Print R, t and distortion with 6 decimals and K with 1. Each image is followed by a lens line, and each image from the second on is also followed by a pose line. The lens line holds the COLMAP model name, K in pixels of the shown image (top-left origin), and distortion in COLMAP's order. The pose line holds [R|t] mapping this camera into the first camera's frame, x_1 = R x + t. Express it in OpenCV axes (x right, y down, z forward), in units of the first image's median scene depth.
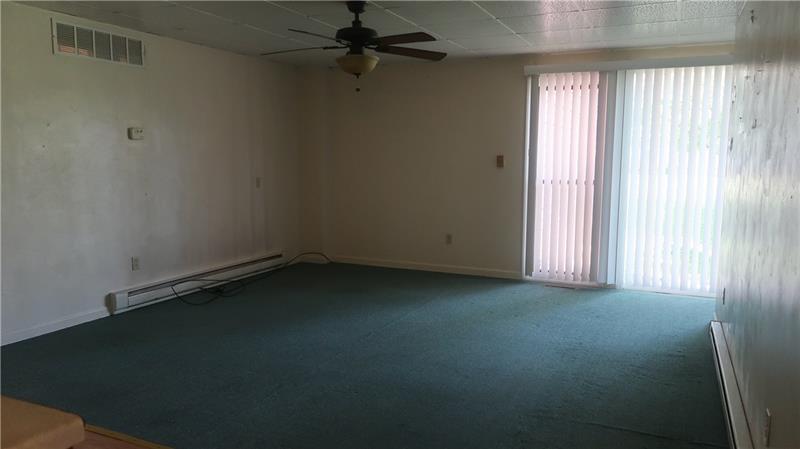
lens RADIAL K [[602.5, 0, 400.7], [0, 602.5, 224.4], [0, 0, 1]] dist [-0.007014, -0.001327]
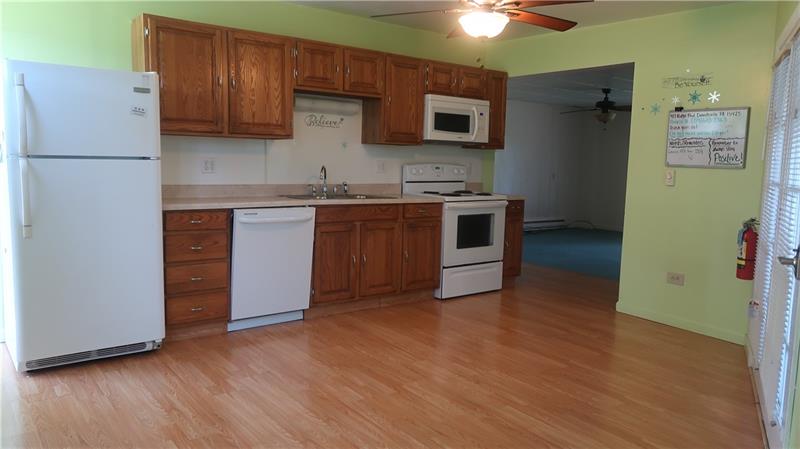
lens RADIAL K [[602.5, 0, 400.0], [0, 602.5, 225.0], [0, 0, 1]] dist [-0.007014, -0.001327]
pose [[0.887865, 0.069115, -0.454884, 0.282334], [-0.077355, 0.997004, 0.000500, 0.173030], [0.453555, 0.034744, 0.890551, -1.237393]]
